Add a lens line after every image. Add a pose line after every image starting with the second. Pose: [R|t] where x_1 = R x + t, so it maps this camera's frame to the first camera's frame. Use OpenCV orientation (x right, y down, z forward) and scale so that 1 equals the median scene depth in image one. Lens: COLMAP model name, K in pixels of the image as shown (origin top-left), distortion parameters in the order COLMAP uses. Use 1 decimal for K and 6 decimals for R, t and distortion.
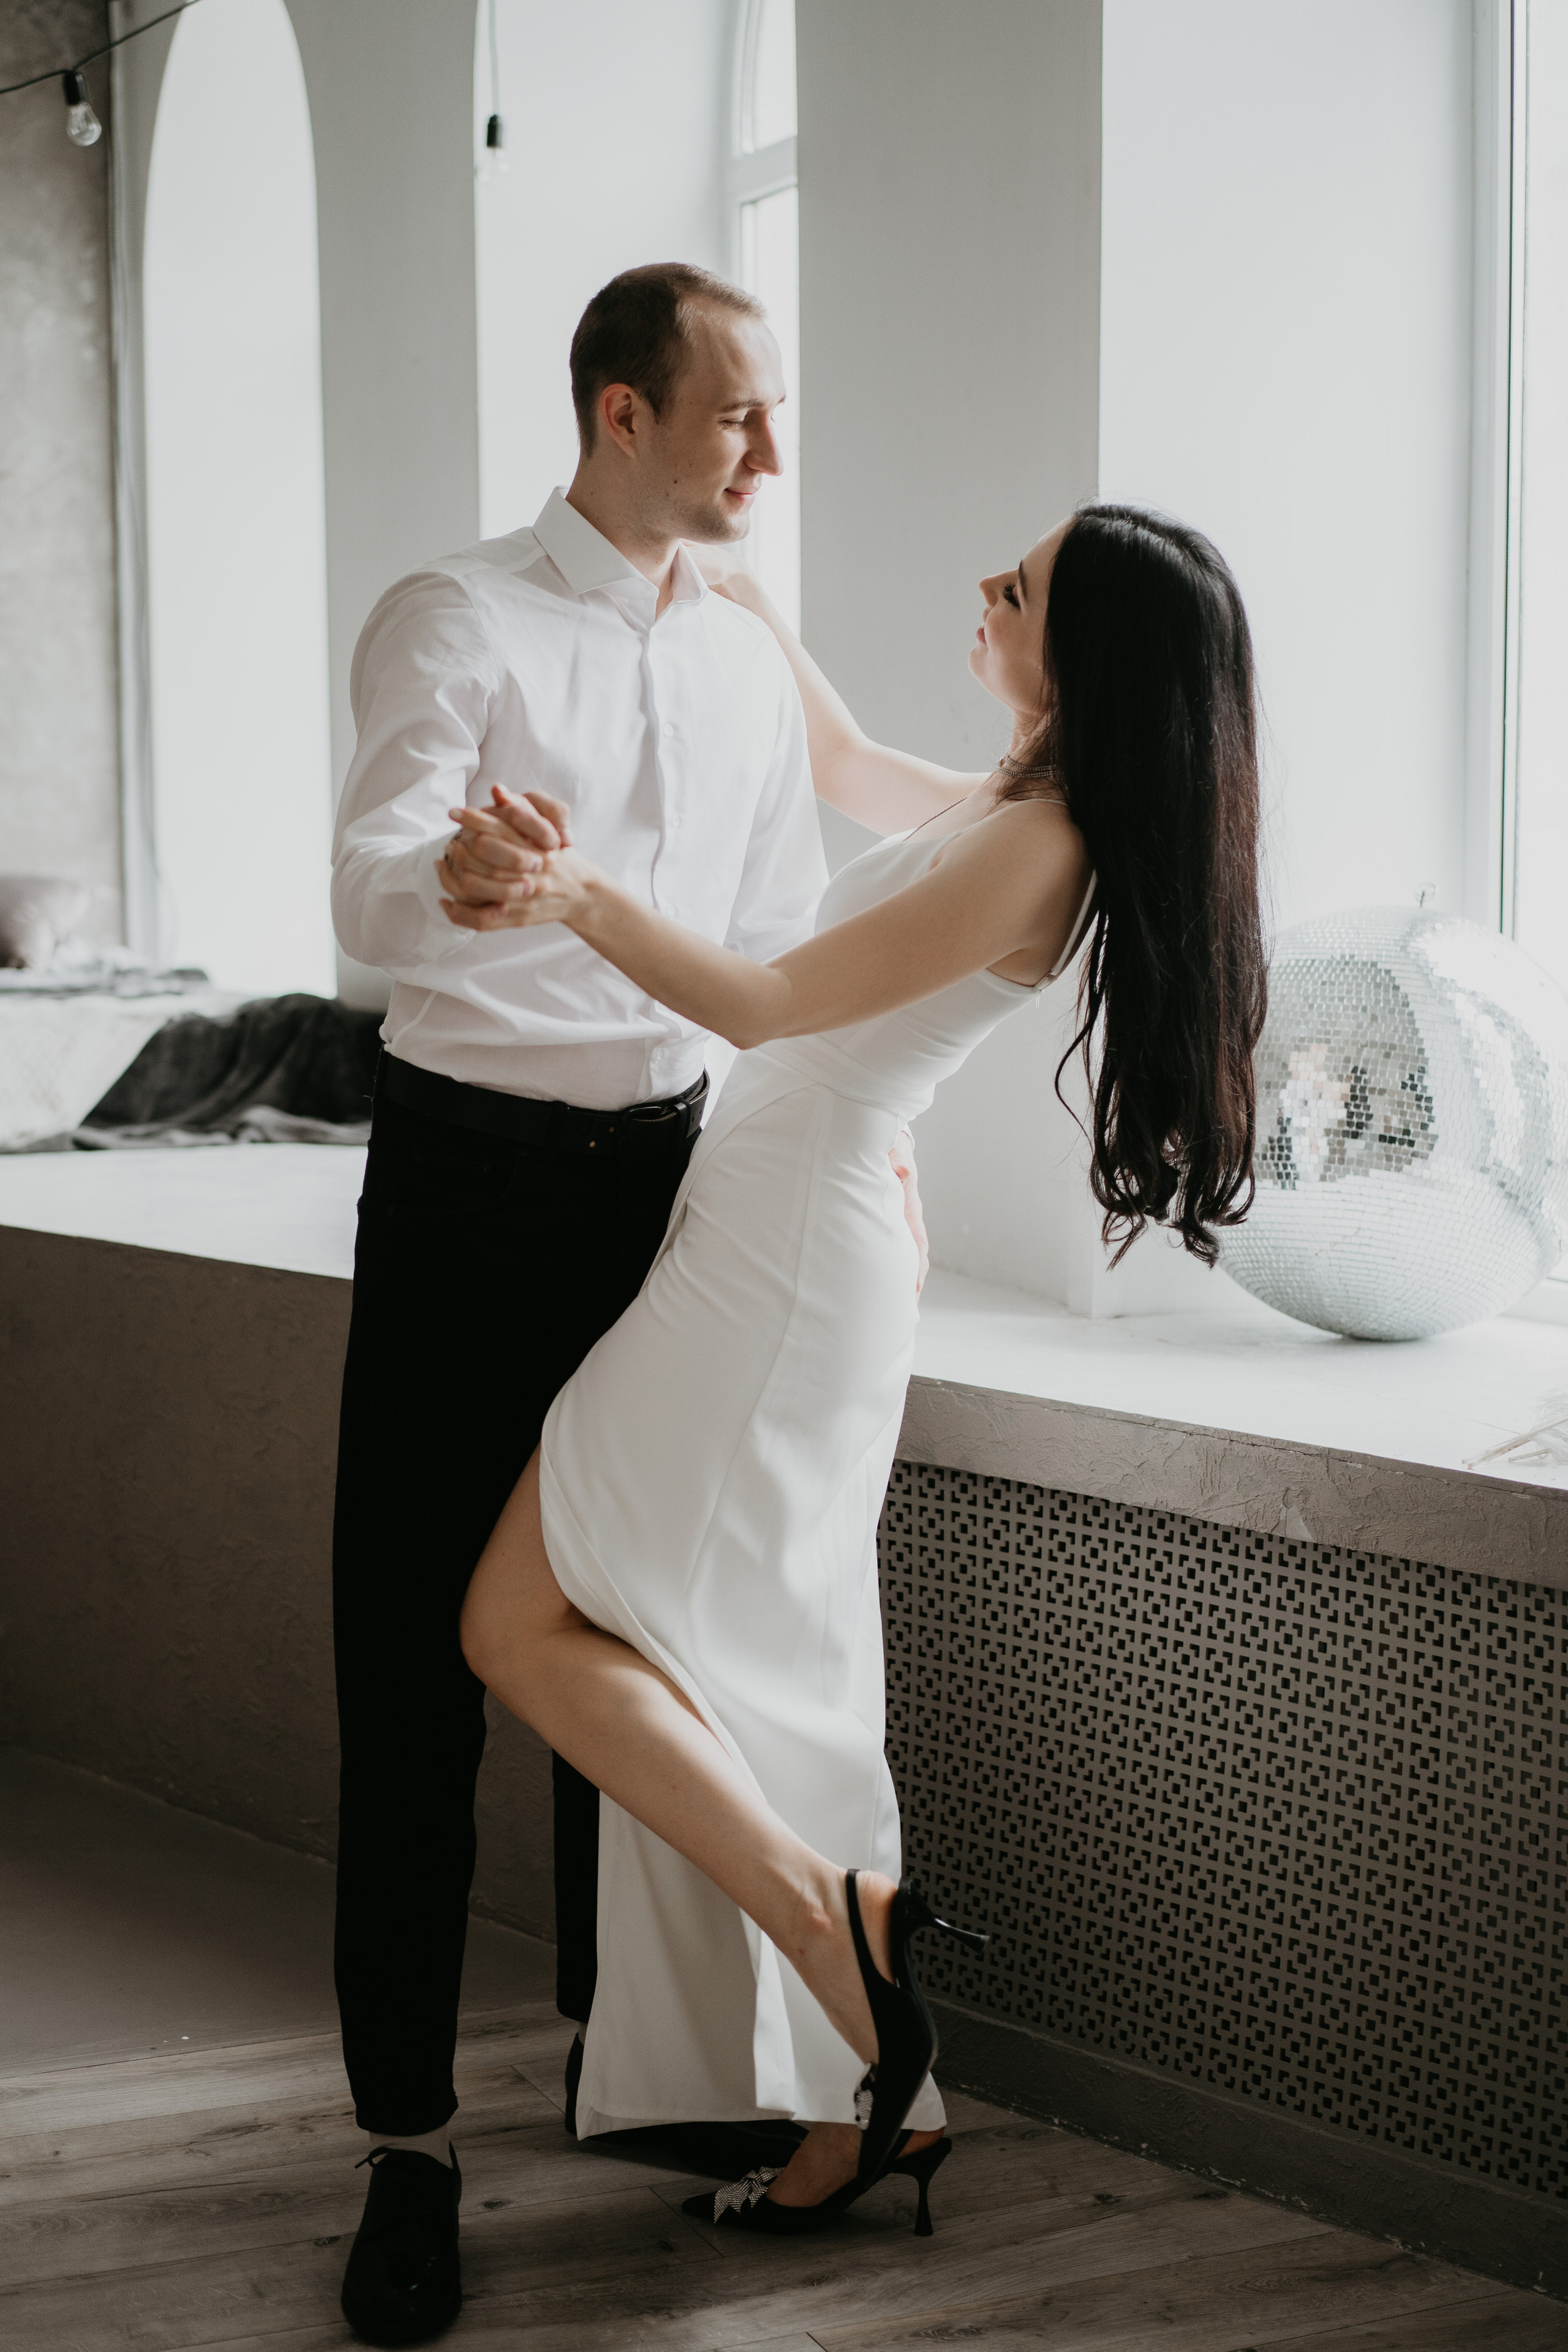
lens RADIAL K [[3634.5, 0, 784.0], [0, 3634.5, 1176.0], [0, 0, 1]] dist [0.153218, -1.059032]
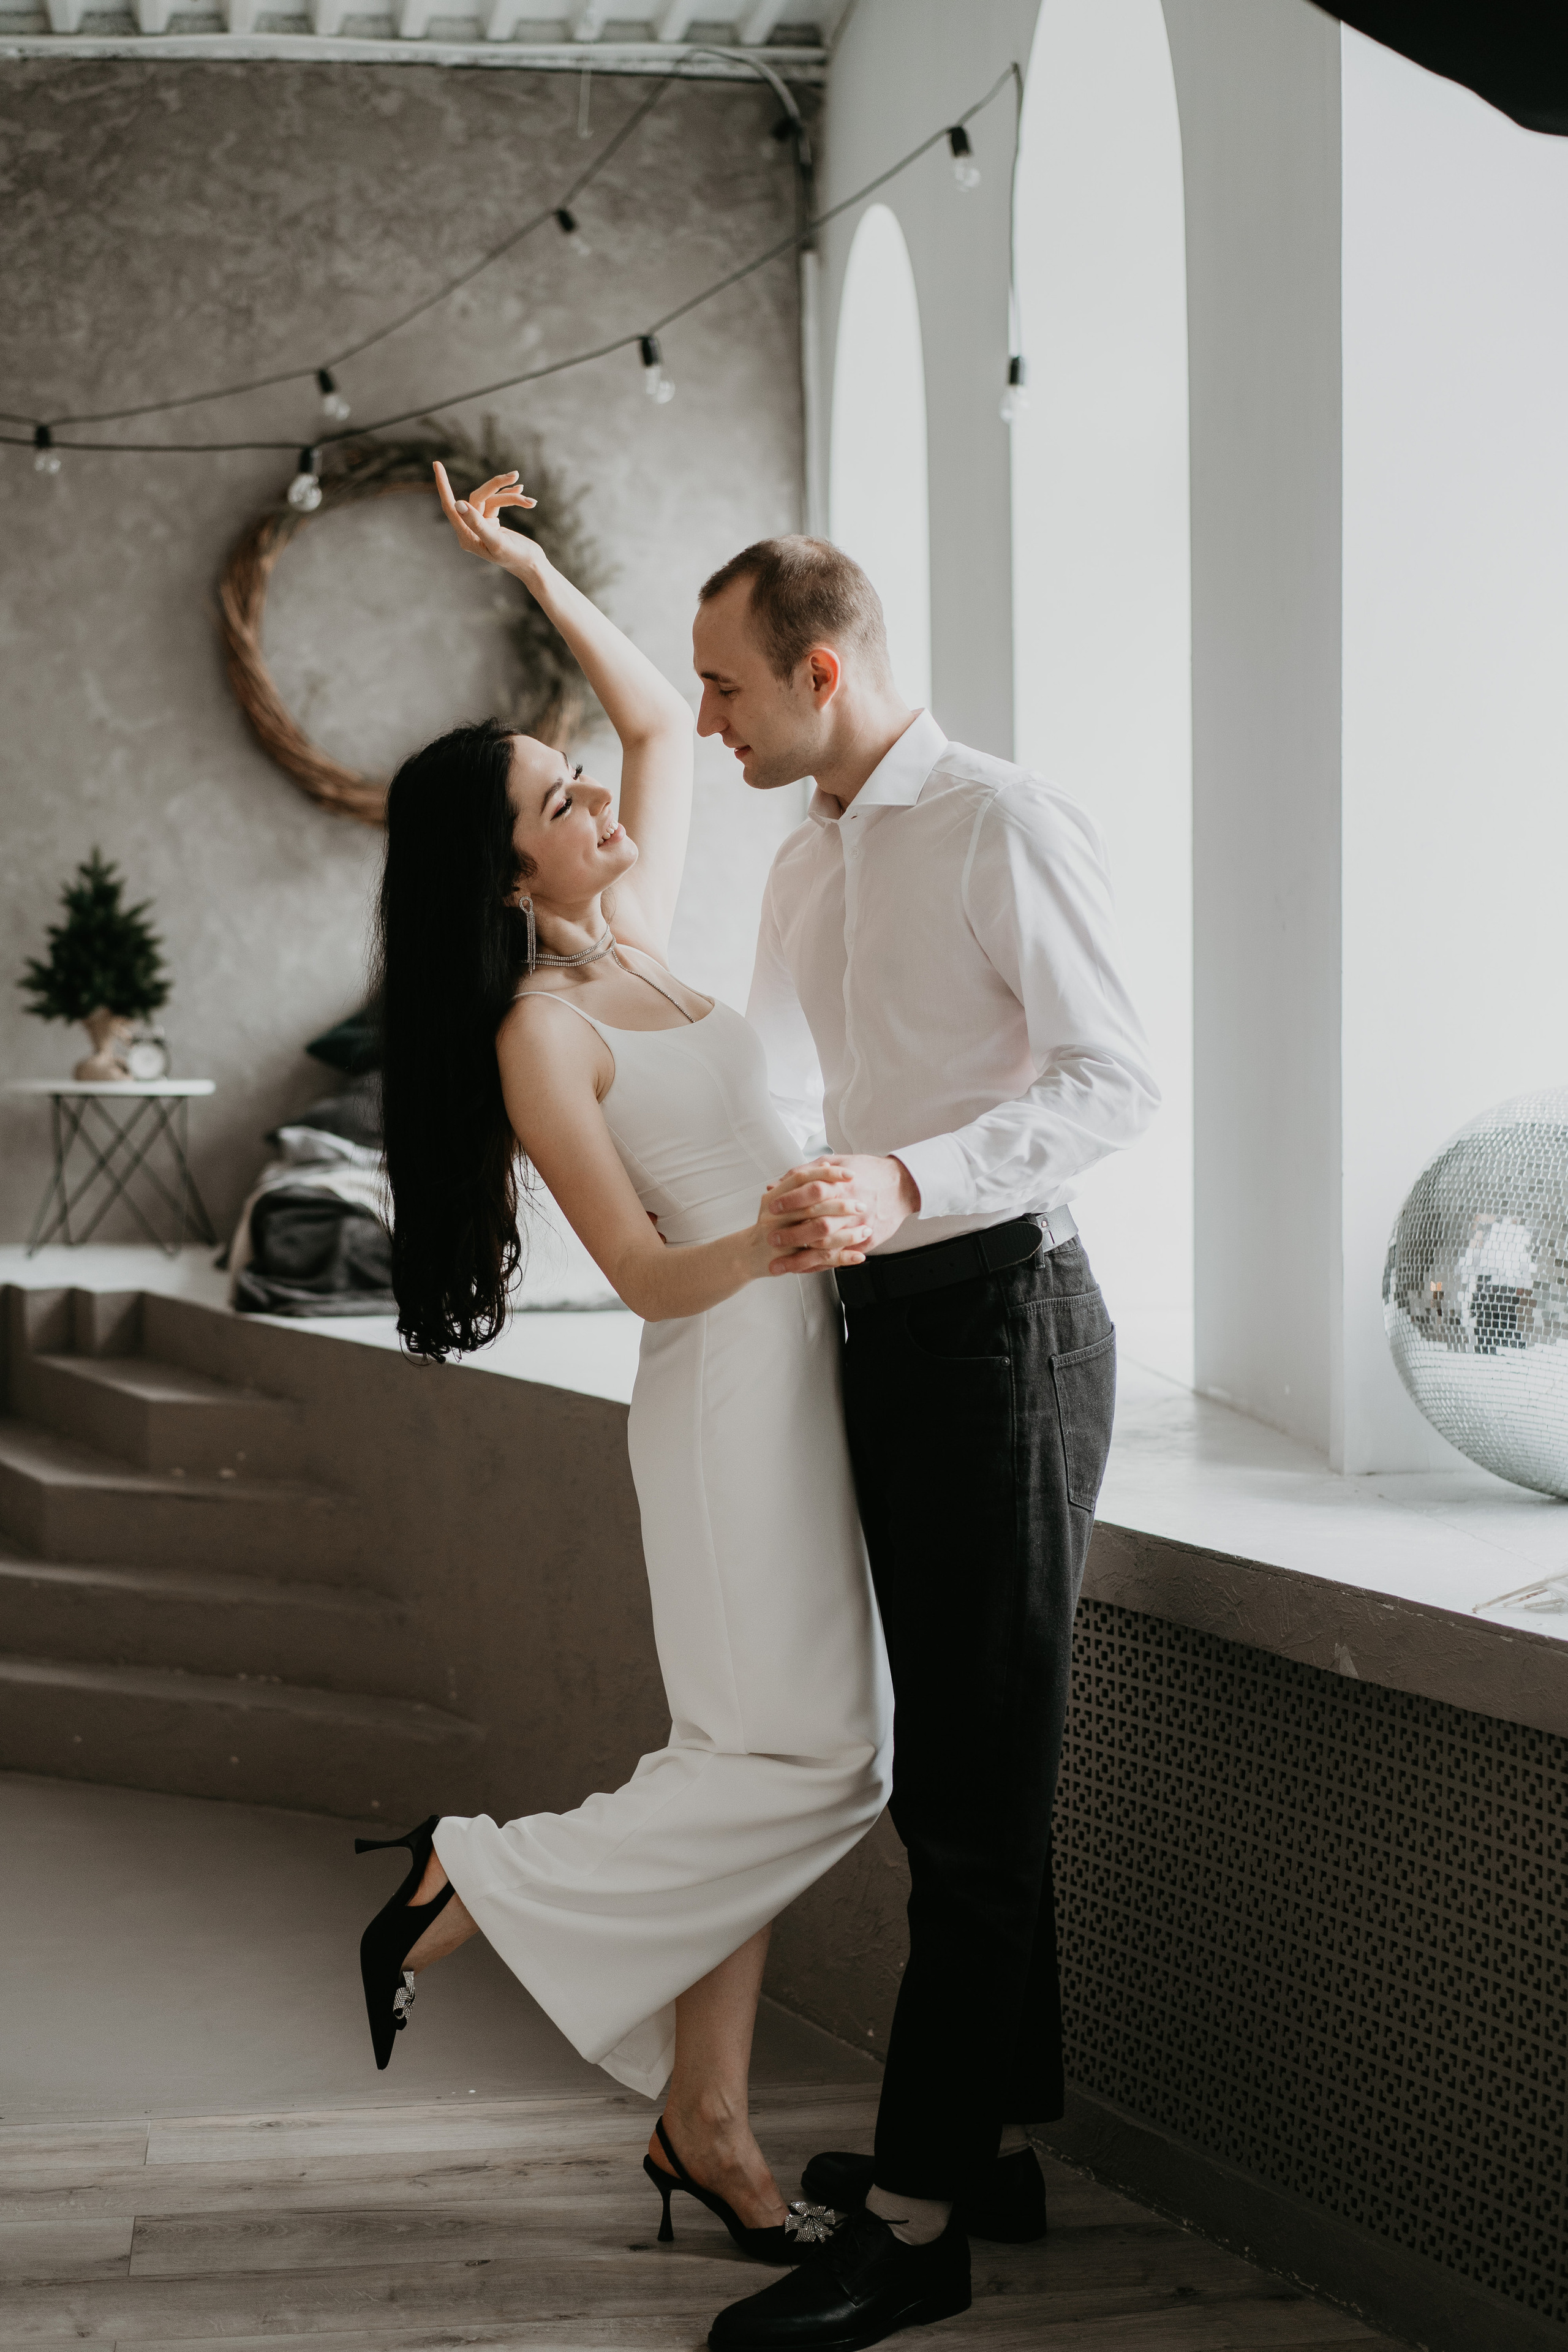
lens RADIAL K [[3634.5, 0, 784.0], [0, 3634.5, 1176.0], [0, 0, 1]] dist [0.153218, -1.059032]
pose [[0.959383, 0.004829, -0.282067, 0.261370], [-0.018994, 0.998690, -0.047507, 0.006996], [0.281468, 0.050935, 0.958218, -0.068037]]
